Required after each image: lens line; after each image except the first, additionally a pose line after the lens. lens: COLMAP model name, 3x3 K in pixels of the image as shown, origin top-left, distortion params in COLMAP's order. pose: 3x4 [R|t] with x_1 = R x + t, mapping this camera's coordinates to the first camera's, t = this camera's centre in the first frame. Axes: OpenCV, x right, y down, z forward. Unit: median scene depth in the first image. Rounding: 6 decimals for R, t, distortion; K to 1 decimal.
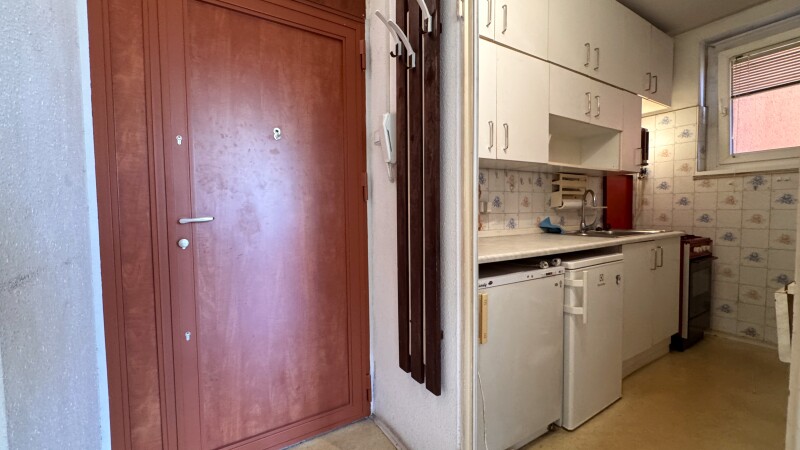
lens RADIAL K [[317.7, 0, 399.5], [0, 317.7, 225.2], [0, 0, 1]] dist [-0.004112, -0.000677]
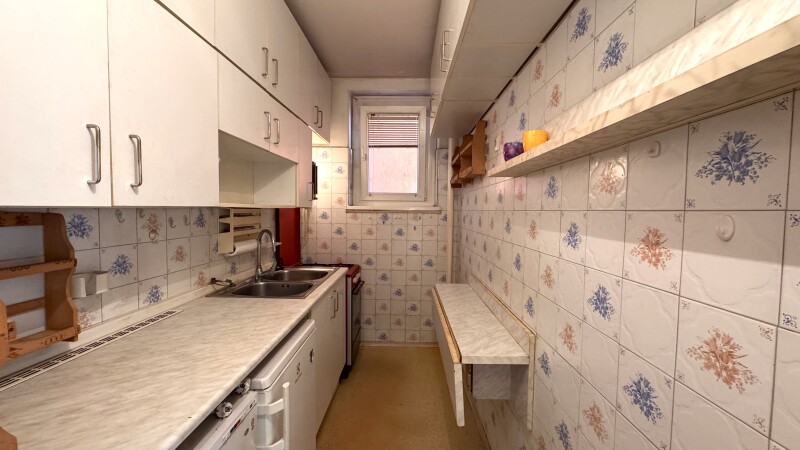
lens RADIAL K [[317.7, 0, 399.5], [0, 317.7, 225.2], [0, 0, 1]] dist [-0.004112, -0.000677]
pose [[0.541778, -0.018470, 0.840319, 0.094041], [0.018197, 0.999782, 0.010242, -0.119349], [-0.840324, 0.009743, 0.541996, 0.257960]]
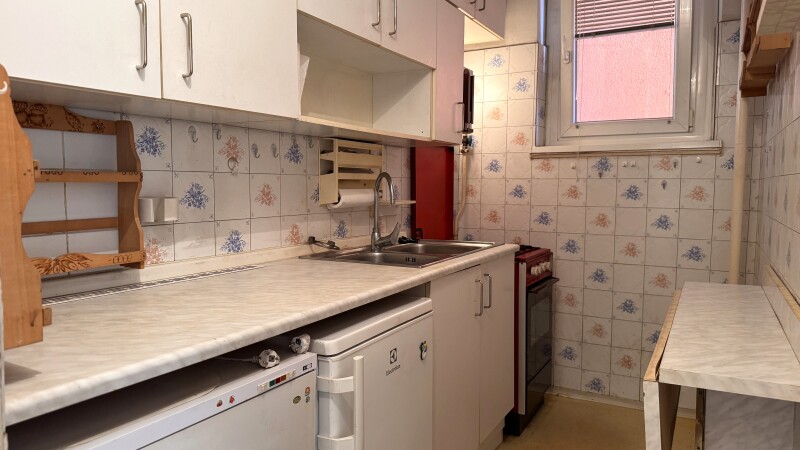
lens RADIAL K [[556.1, 0, 400.0], [0, 556.1, 225.0], [0, 0, 1]] dist [0.174396, -0.374558]
pose [[0.867101, -0.018950, 0.497771, 0.138734], [0.008000, 0.999677, 0.024120, -0.042580], [-0.498068, -0.016933, 0.866973, 0.151731]]
